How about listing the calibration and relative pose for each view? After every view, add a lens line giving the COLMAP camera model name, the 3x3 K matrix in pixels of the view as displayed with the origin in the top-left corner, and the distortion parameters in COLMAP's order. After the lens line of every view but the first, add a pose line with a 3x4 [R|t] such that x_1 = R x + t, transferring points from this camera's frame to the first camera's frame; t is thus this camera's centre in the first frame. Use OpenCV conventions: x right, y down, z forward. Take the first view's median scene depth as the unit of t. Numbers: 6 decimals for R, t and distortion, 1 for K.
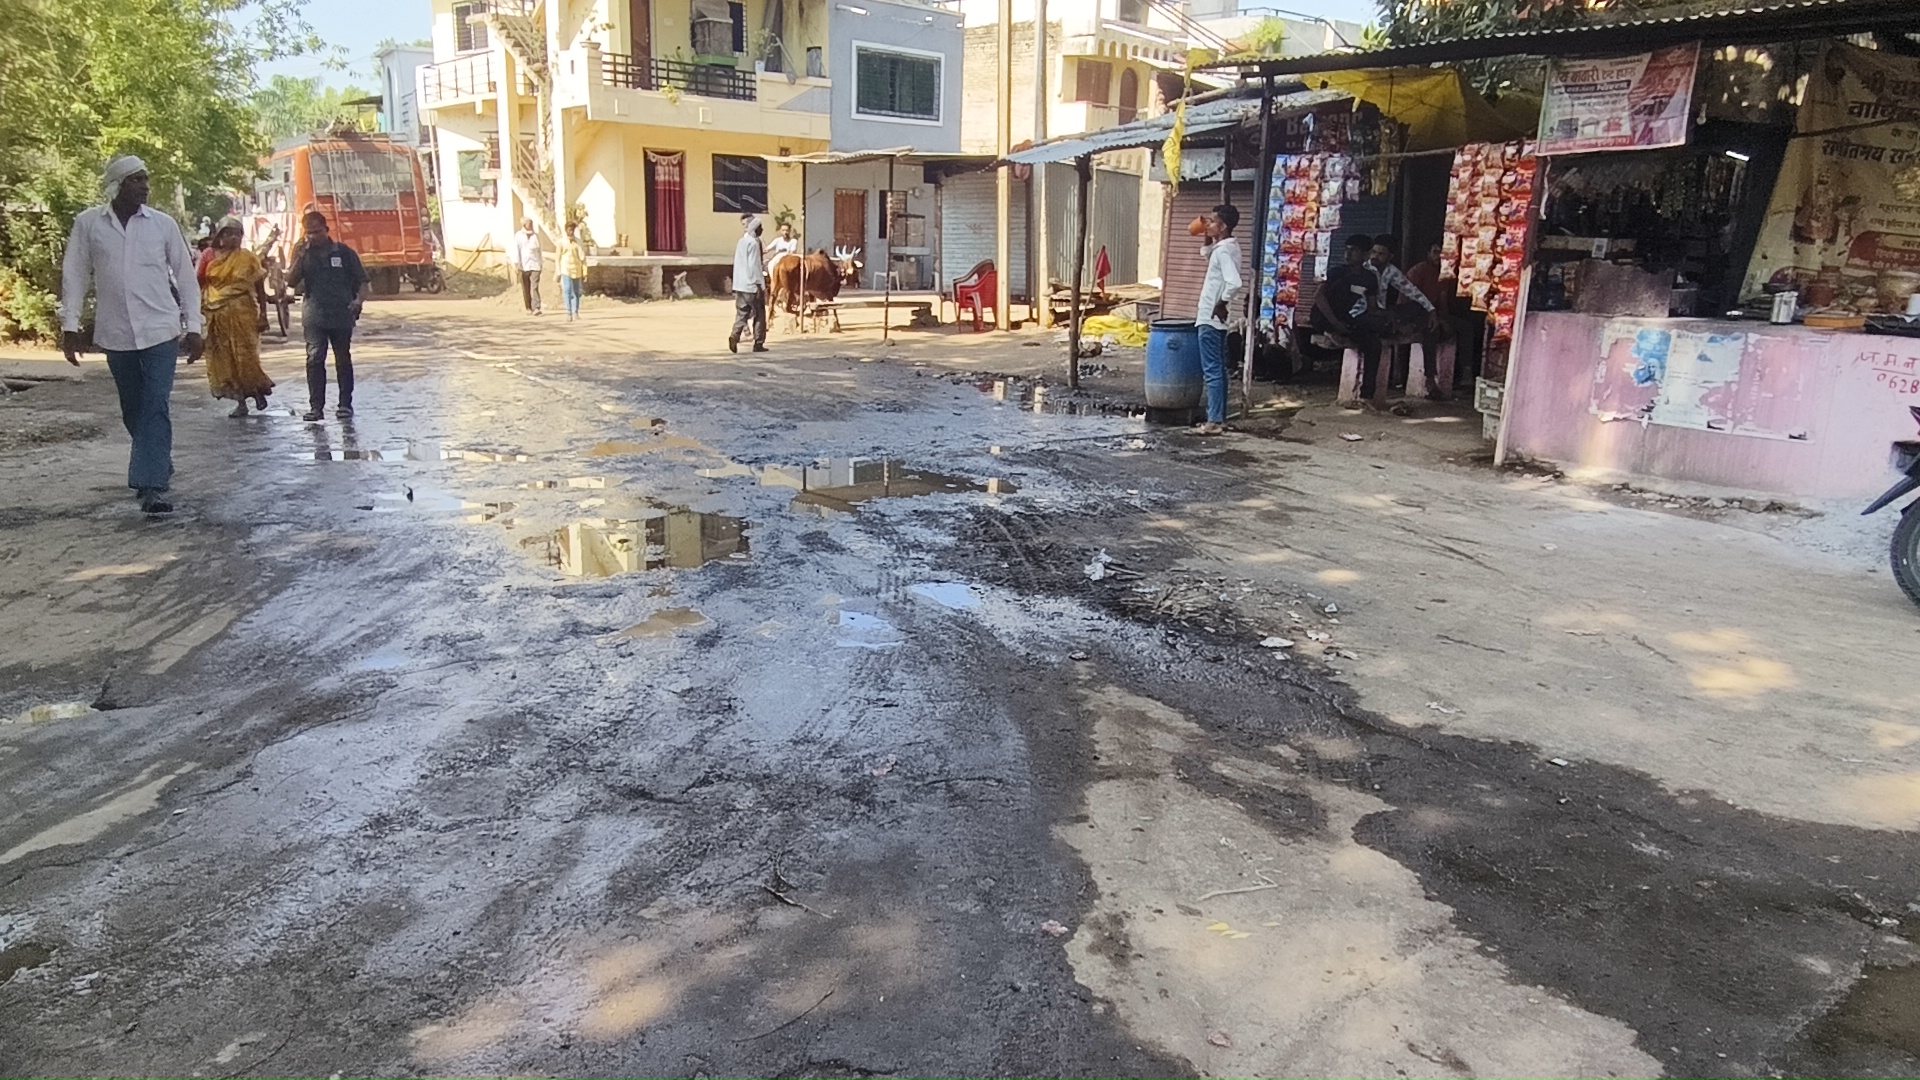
lens RADIAL K [[1335.7, 0, 966.4], [0, 1335.7, 544.2], [0, 0, 1]] dist [0.020519, -0.021951]
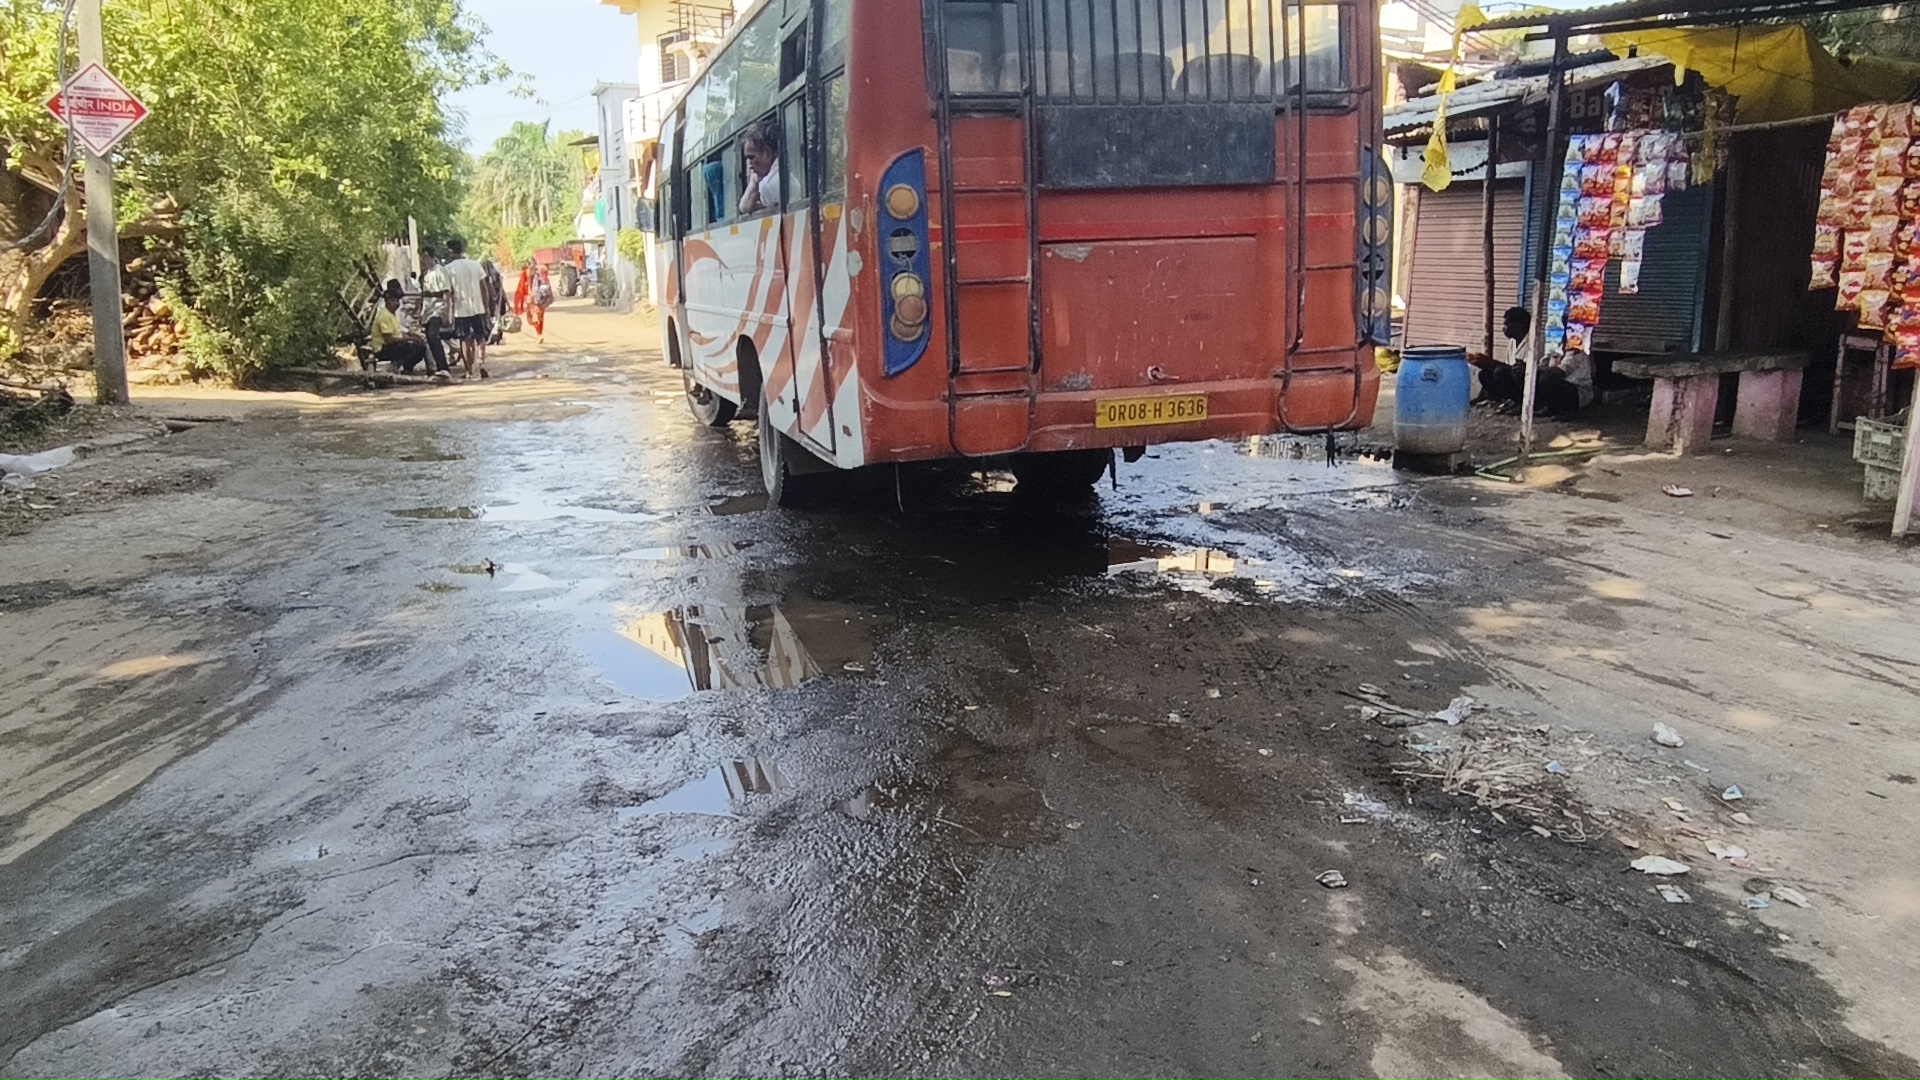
lens RADIAL K [[1335.7, 0, 953.1], [0, 1335.7, 541.3], [0, 0, 1]] dist [0.020519, -0.021951]
pose [[0.986334, 0.012237, -0.164304, 0.004630], [-0.015633, 0.999690, -0.019388, -0.033844], [0.164016, 0.021691, 0.986219, 0.185039]]
